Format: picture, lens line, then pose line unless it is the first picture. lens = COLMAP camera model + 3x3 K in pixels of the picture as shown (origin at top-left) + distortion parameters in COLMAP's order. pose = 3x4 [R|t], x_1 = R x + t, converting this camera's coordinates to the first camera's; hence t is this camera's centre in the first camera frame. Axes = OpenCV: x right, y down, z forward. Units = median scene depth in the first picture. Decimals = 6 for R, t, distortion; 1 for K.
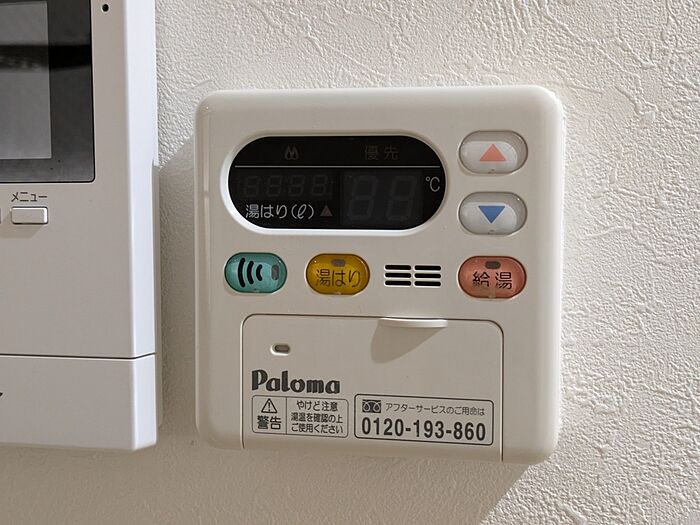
lens RADIAL K [[1020.5, 0, 348.7], [0, 1020.5, 242.6], [0, 0, 1]] dist [0.106987, 0.000000]
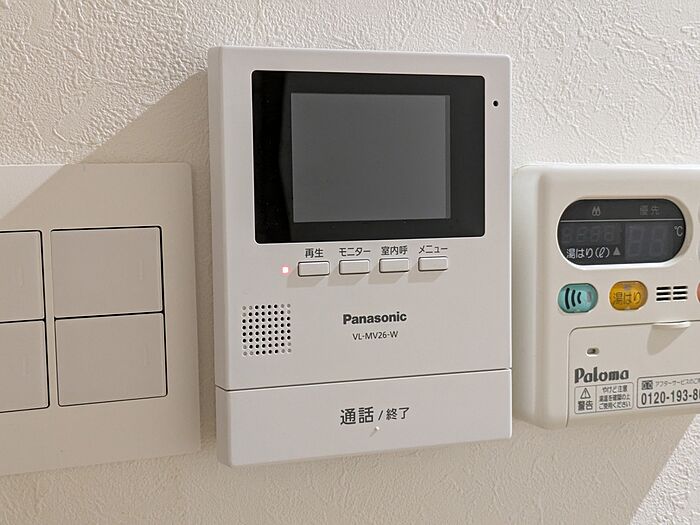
lens RADIAL K [[1020.5, 0, 351.1], [0, 1020.5, 263.5], [0, 0, 1]] dist [0.106987, 0.000000]
pose [[0.831380, -0.044091, 0.553953, -1.115235], [0.036826, 0.999027, 0.024247, -0.062314], [-0.554483, 0.000241, 0.832195, 0.016866]]
